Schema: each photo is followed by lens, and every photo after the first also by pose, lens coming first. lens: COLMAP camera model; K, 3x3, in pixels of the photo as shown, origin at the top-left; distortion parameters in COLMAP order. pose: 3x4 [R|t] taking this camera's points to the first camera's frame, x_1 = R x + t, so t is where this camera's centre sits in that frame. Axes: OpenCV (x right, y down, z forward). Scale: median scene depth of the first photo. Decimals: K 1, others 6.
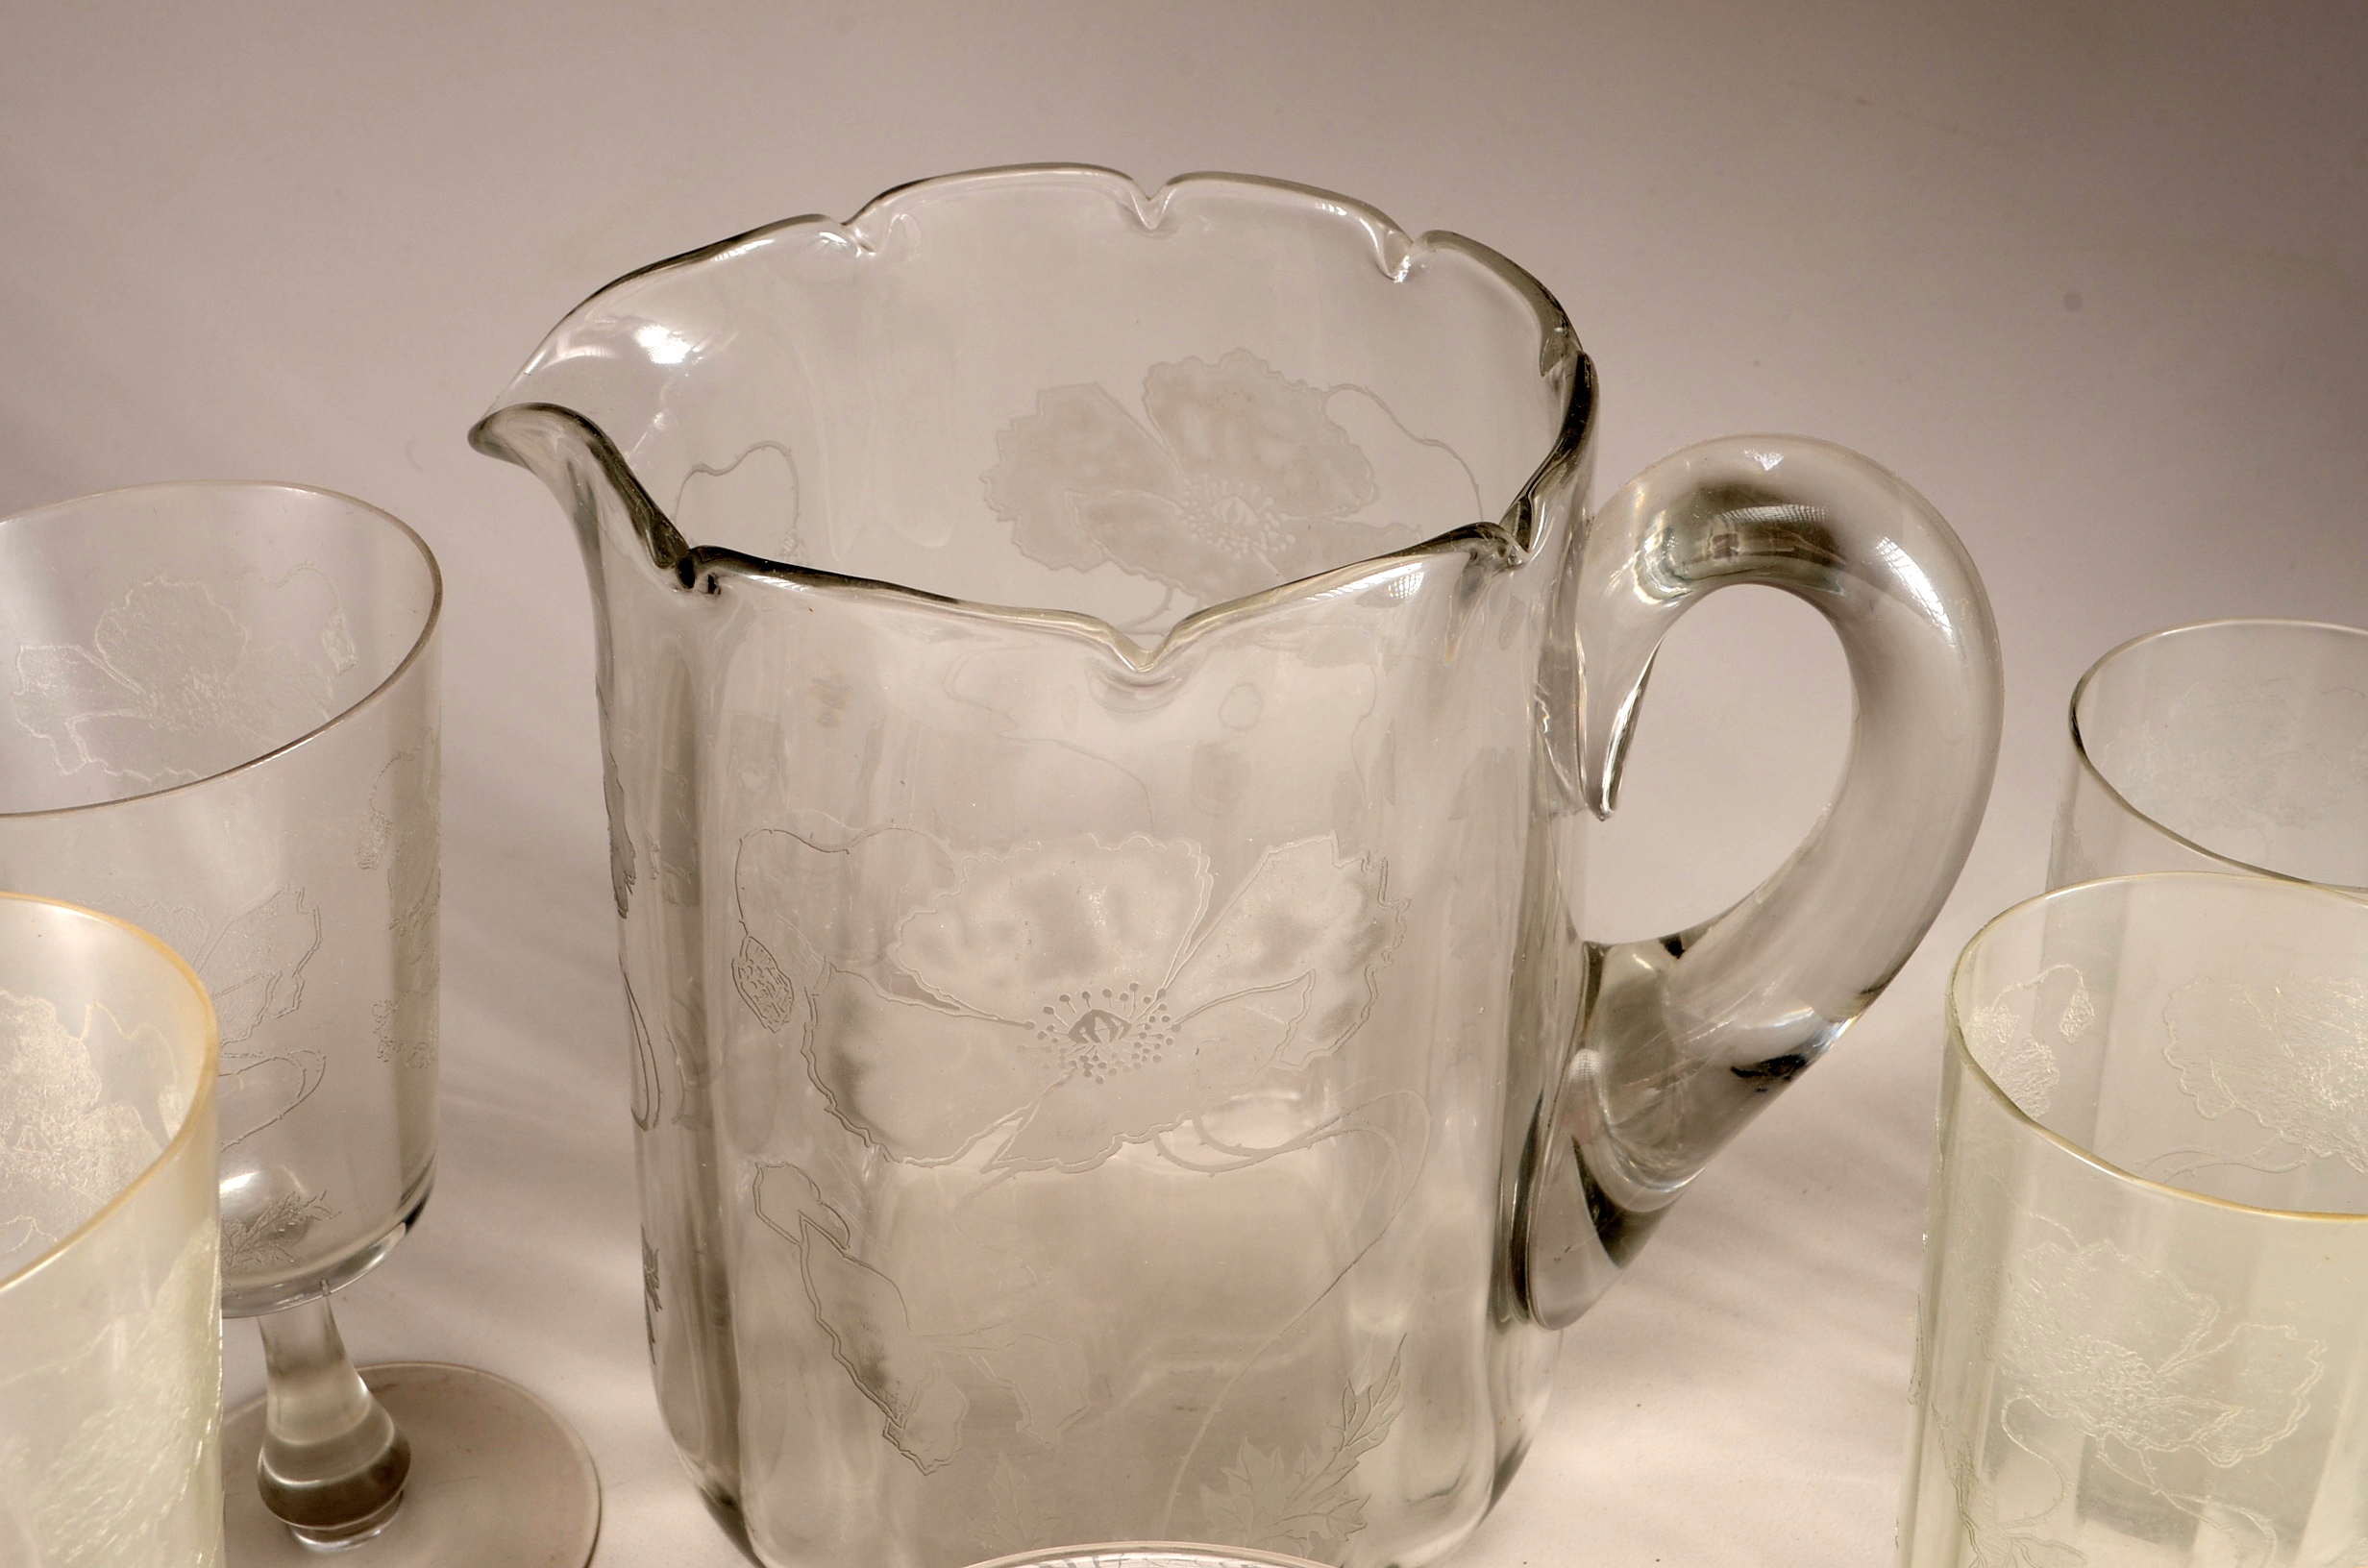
lens RADIAL K [[3043.3, 0, 1187.6], [0, 3043.3, 780.7], [0, 0, 1]] dist [-0.026703, 0.000000]
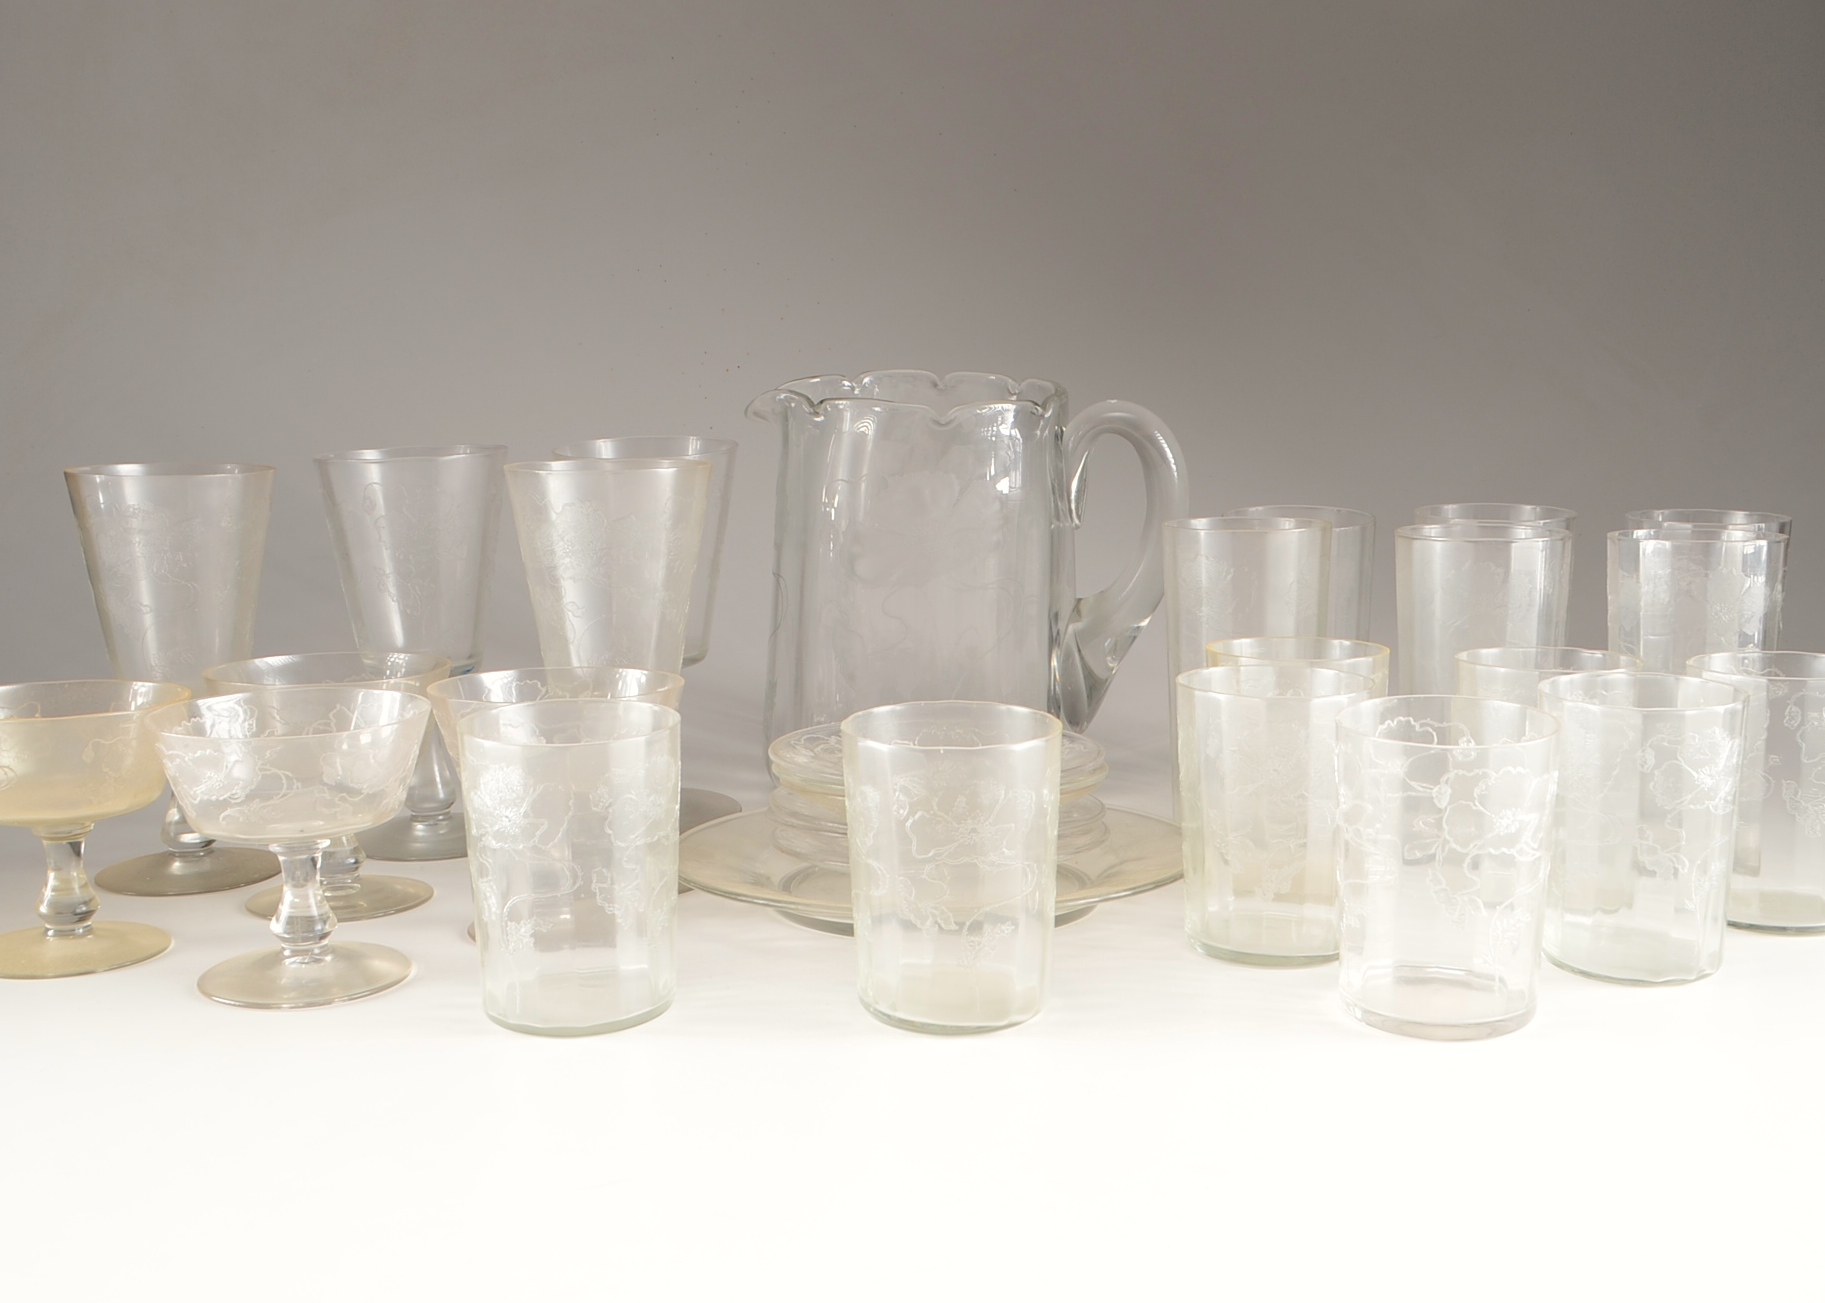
lens RADIAL K [[2073.2, 0, 946.5], [0, 2073.2, 561.2], [0, 0, 1]] dist [-0.087507, 0.000000]
pose [[0.999861, 0.016612, 0.001464, -0.008134], [-0.014975, 0.933011, -0.359536, 0.908819], [-0.007339, 0.359464, 0.933130, -1.156898]]
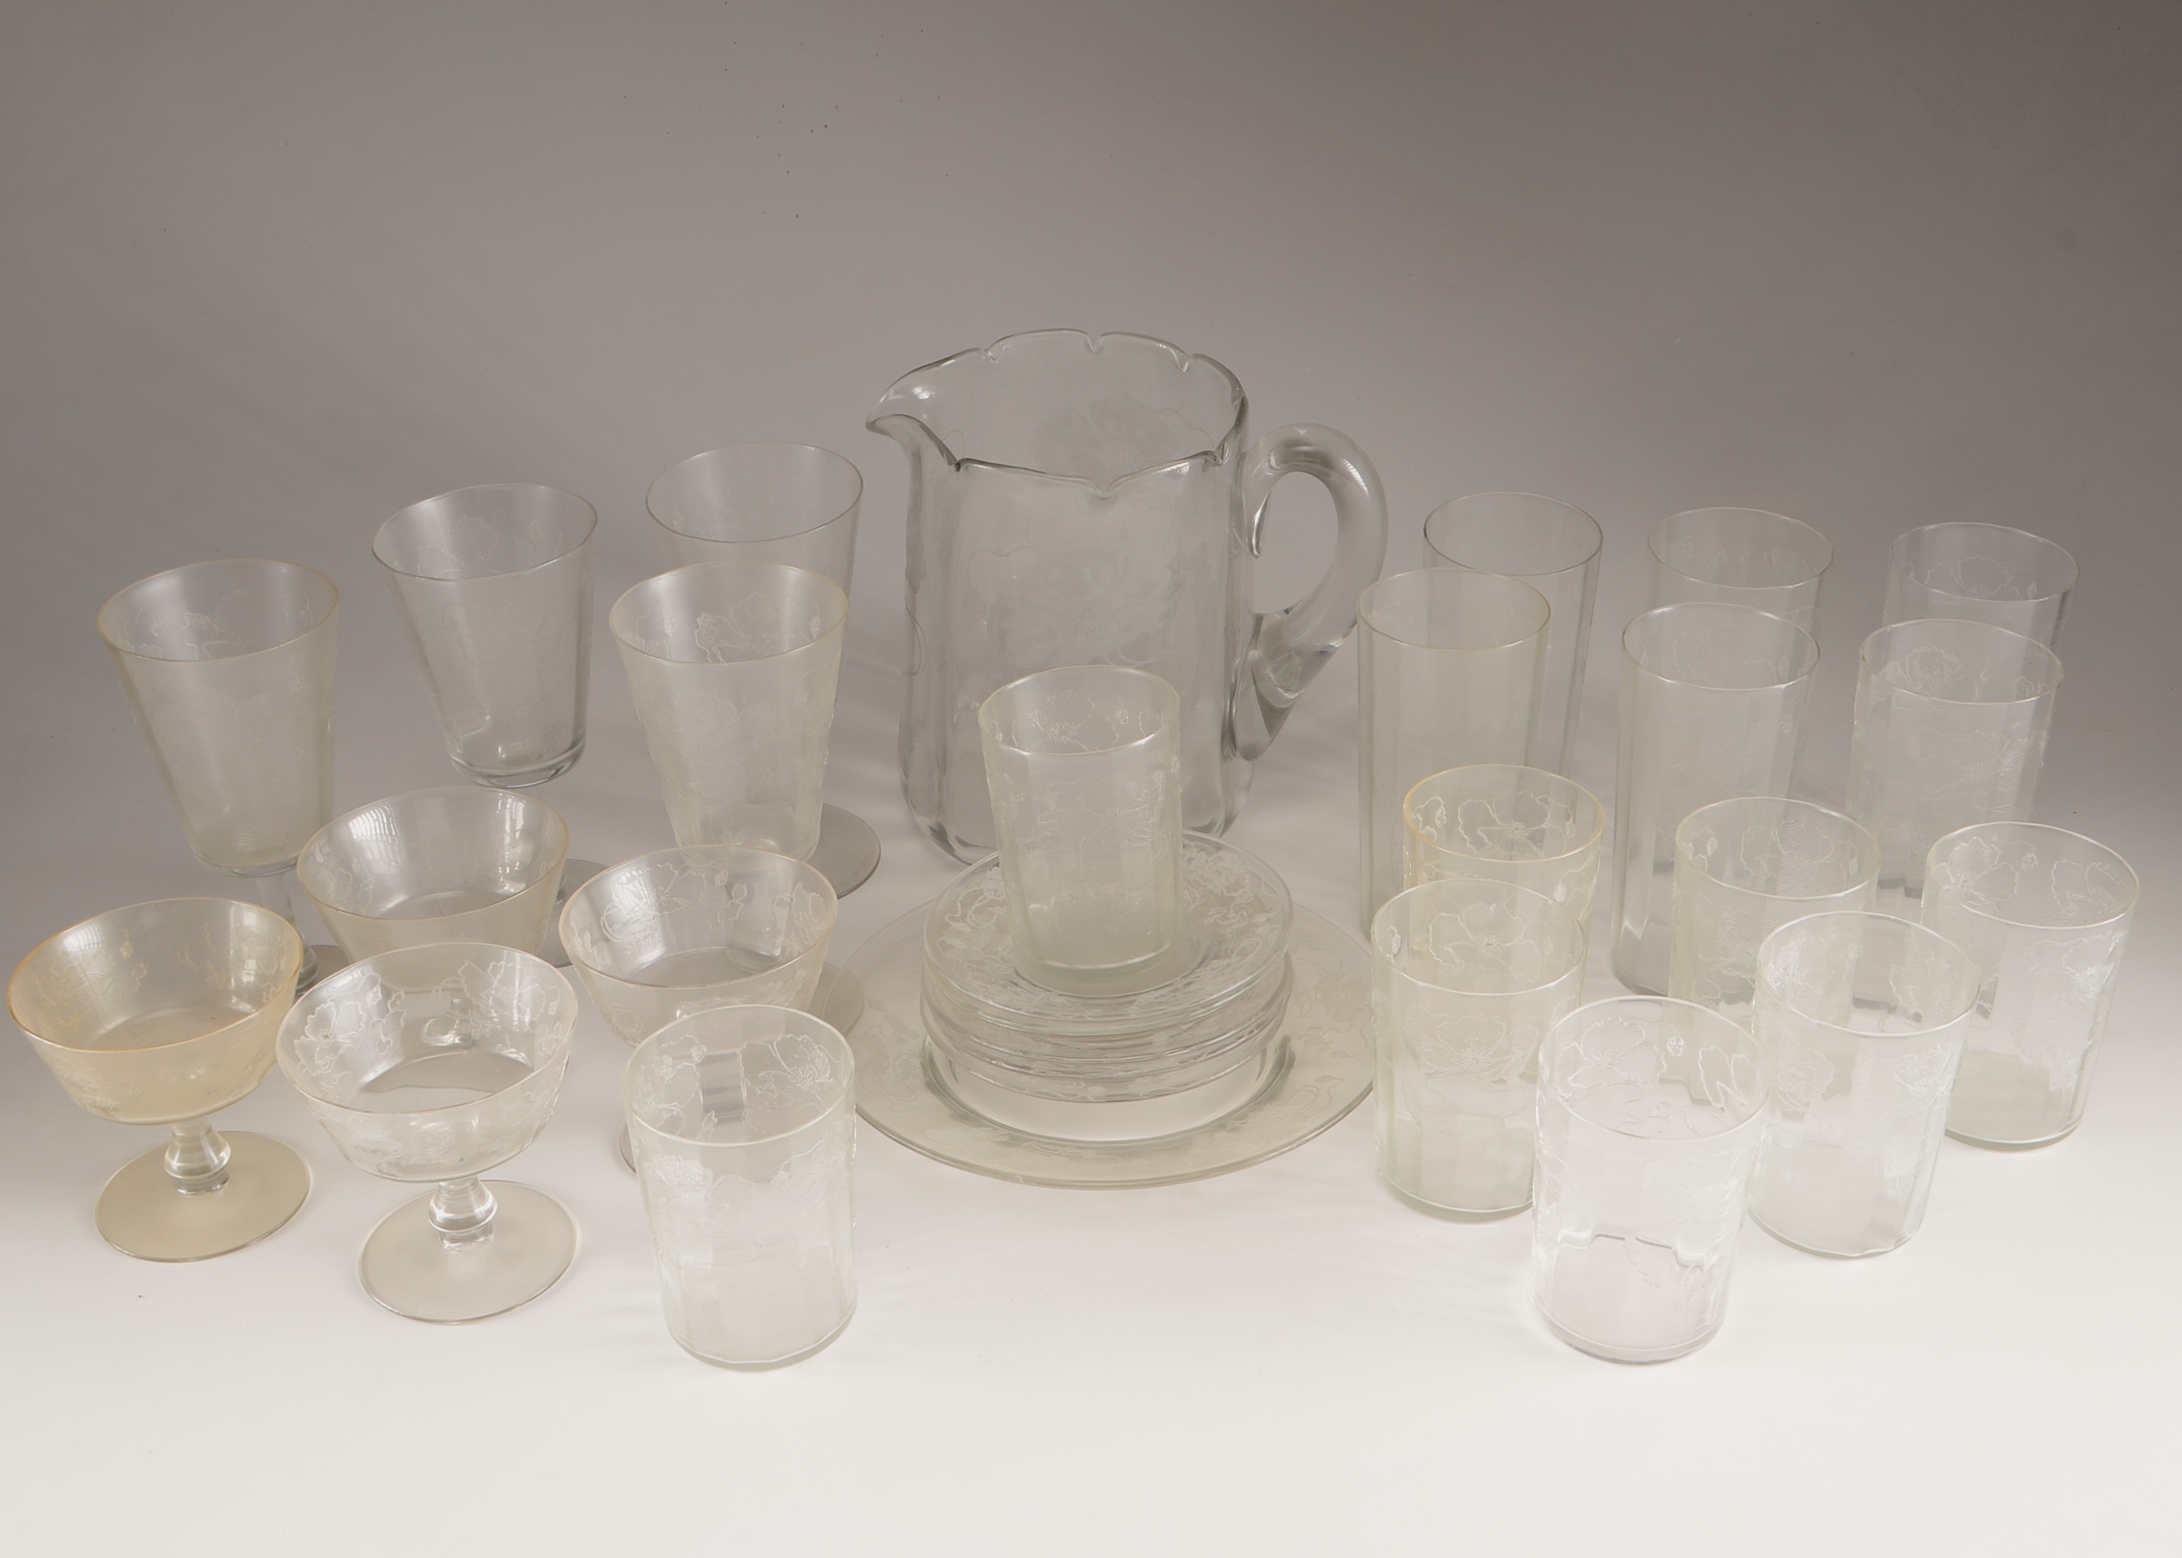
lens RADIAL K [[2653.7, 0, 1112.0], [0, 2653.7, 777.1], [0, 0, 1]] dist [-0.048105, 0.000000]
pose [[0.999597, -0.005526, 0.027838, -0.074054], [0.005483, 0.999984, 0.001635, 0.225587], [-0.027846, -0.001481, 0.999611, -1.582168]]
